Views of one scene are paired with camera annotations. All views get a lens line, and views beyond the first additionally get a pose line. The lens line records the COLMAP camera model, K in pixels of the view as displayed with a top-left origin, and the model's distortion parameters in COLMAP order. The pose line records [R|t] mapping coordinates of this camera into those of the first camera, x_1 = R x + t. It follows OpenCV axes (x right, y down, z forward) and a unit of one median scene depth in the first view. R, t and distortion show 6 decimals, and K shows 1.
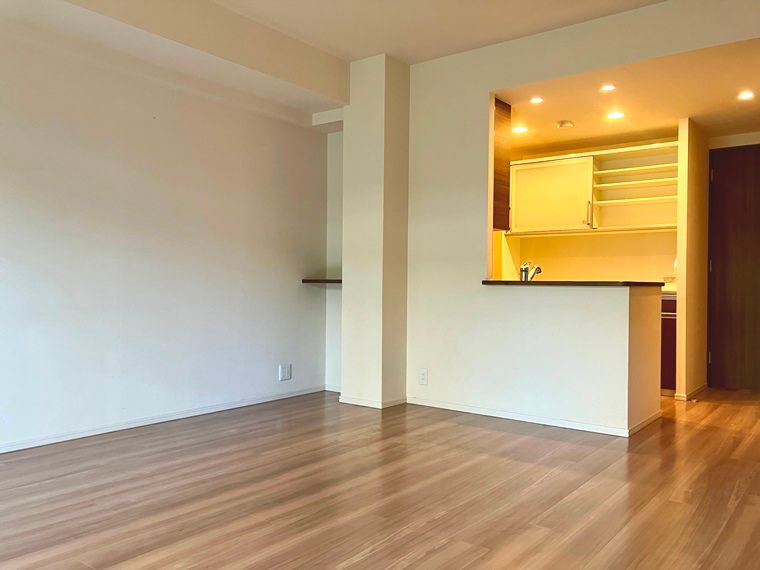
lens RADIAL K [[624.9, 0, 378.8], [0, 624.9, 285.5], [0, 0, 1]] dist [0.008698, 0.004556]
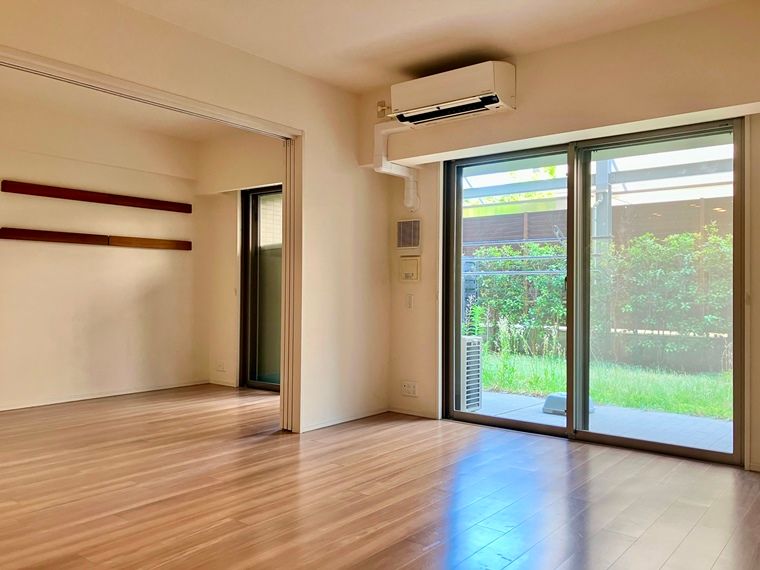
lens RADIAL K [[624.9, 0, 382.6], [0, 624.9, 284.6], [0, 0, 1]] dist [0.008698, 0.004556]
pose [[-0.999651, -0.013497, 0.022712, -0.317790], [-0.013464, 0.999908, 0.001615, -0.053901], [-0.022732, 0.001308, -0.999741, 1.731801]]
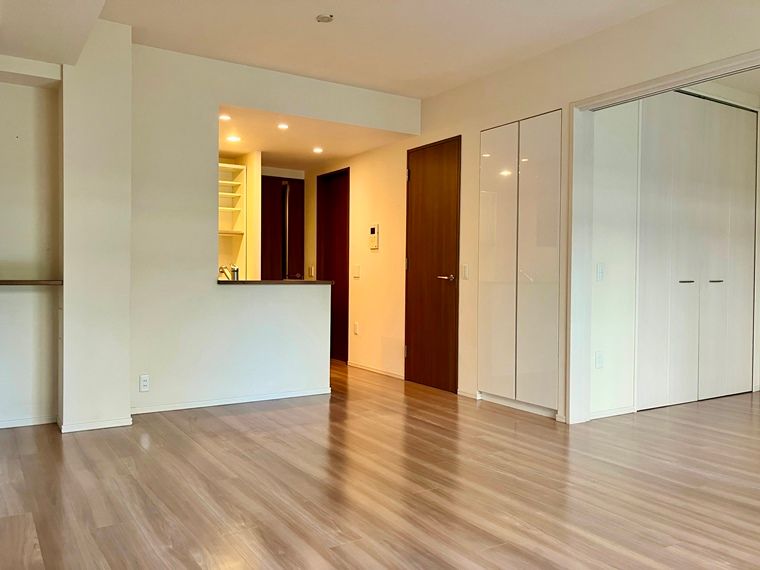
lens RADIAL K [[624.9, 0, 375.2], [0, 624.9, 284.9], [0, 0, 1]] dist [0.008698, 0.004556]
pose [[0.348999, -0.020361, 0.936902, -1.221352], [-0.000495, 0.999760, 0.021912, -0.039982], [-0.937123, -0.008111, 0.348906, 0.624541]]
